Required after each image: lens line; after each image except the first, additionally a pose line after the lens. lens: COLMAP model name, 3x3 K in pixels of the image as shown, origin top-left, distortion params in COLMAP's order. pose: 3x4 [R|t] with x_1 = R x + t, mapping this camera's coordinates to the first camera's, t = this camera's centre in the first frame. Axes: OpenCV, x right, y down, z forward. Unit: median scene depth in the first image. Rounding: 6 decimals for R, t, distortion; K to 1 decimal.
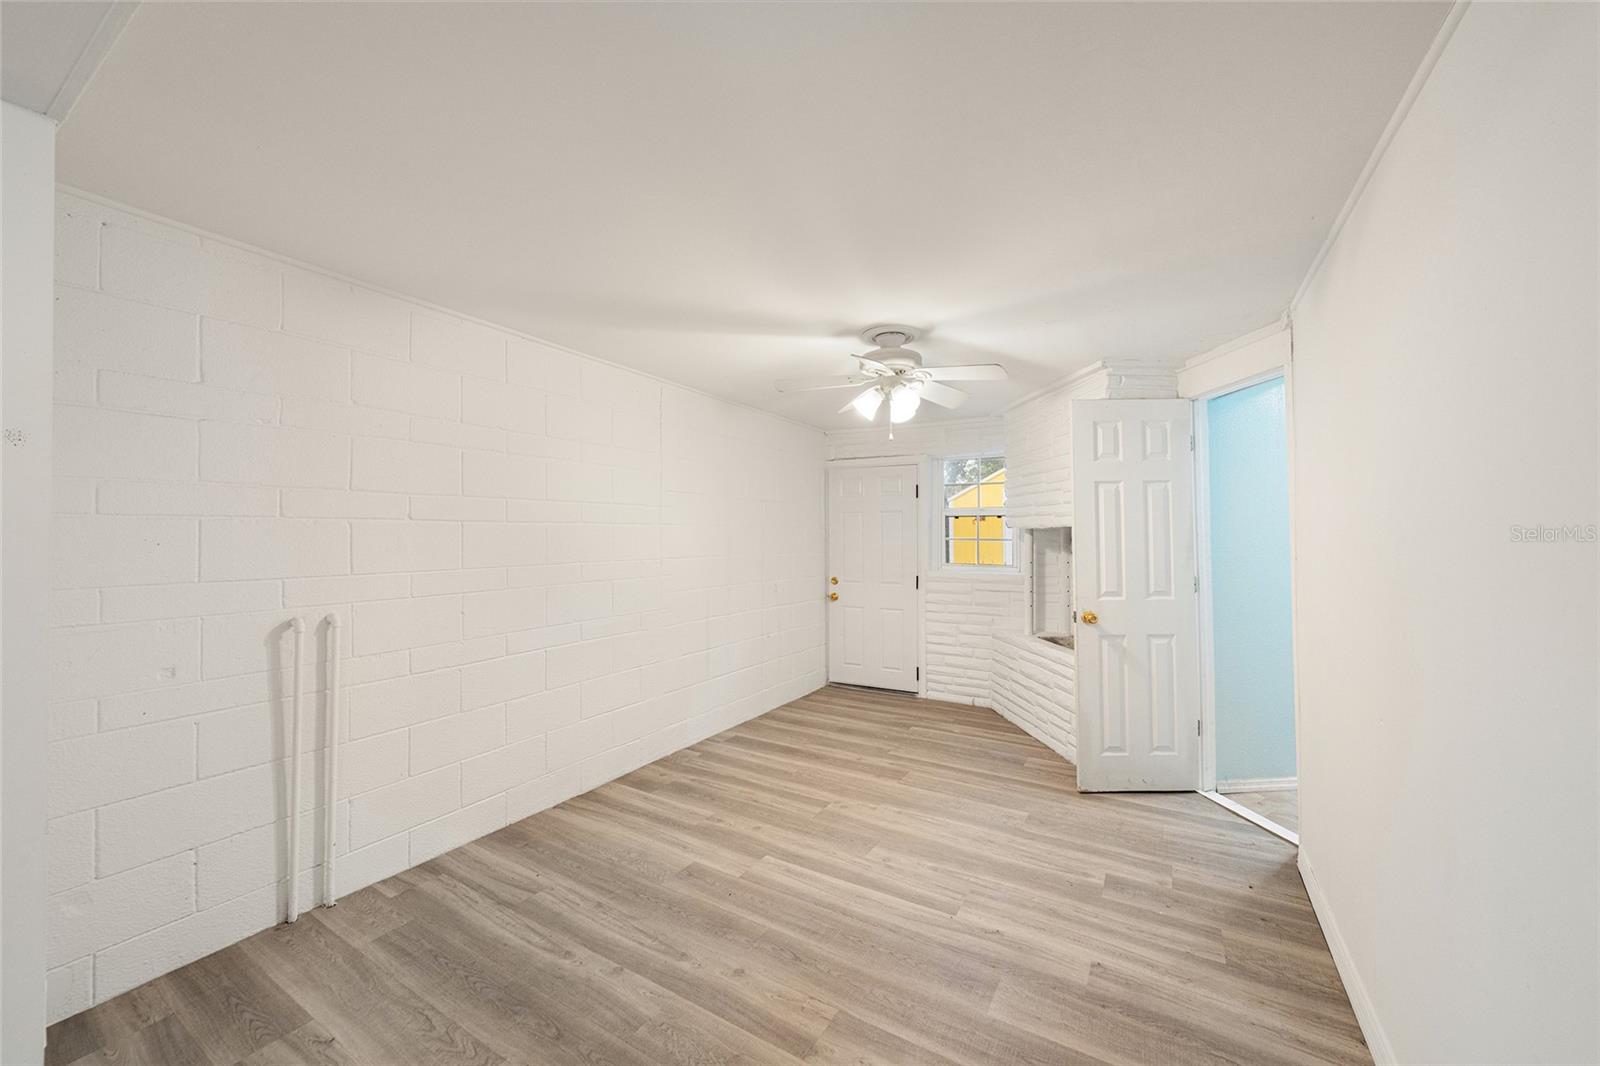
lens RADIAL K [[601.5, 0, 801.9], [0, 601.5, 529.3], [0, 0, 1]] dist [0.000429, -0.000146]
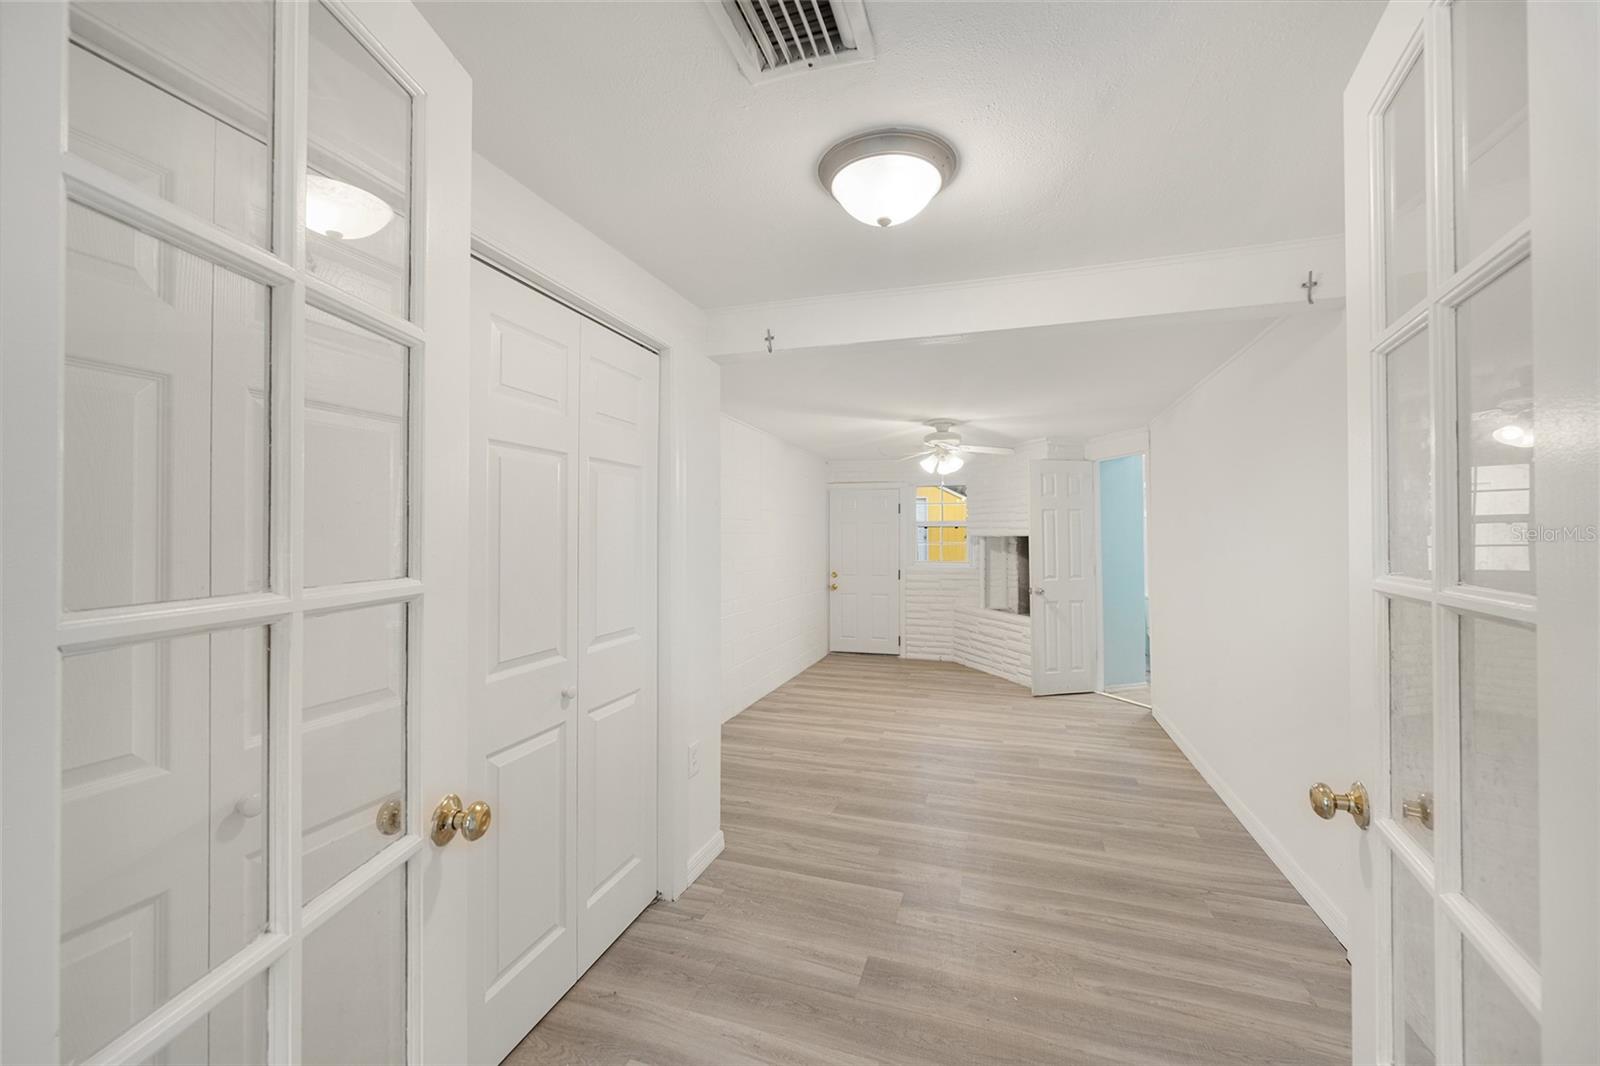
lens RADIAL K [[608.9, 0, 799.6], [0, 608.9, 530.5], [0, 0, 1]] dist [0.000665, -0.000132]
pose [[0.975922, 0.002843, 0.218100, -0.587024], [-0.002728, 0.999996, -0.000828, -0.019666], [-0.218102, 0.000213, 0.975926, -0.546069]]
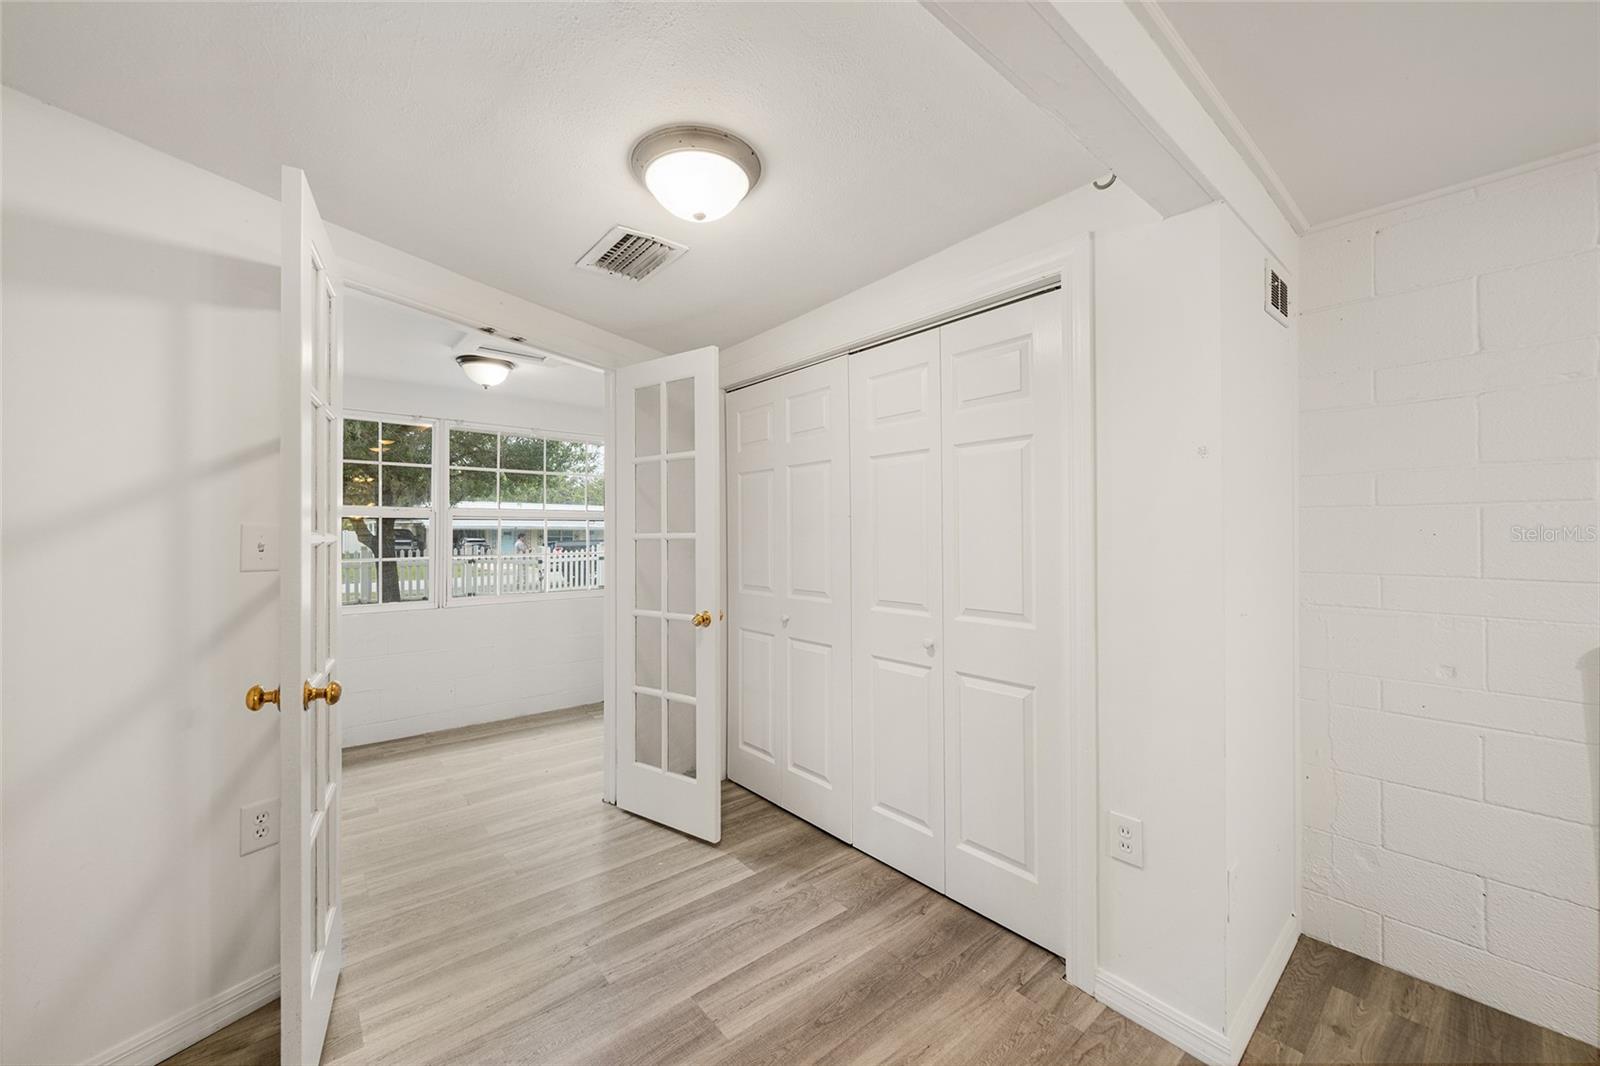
lens RADIAL K [[601.5, 0, 801.9], [0, 601.5, 529.3], [0, 0, 1]] dist [0.000429, -0.000146]
pose [[-0.315988, -0.002539, -0.948760, 0.101107], [0.012294, 0.999902, -0.006770, 0.006878], [0.948683, -0.013803, -0.315926, 0.219294]]
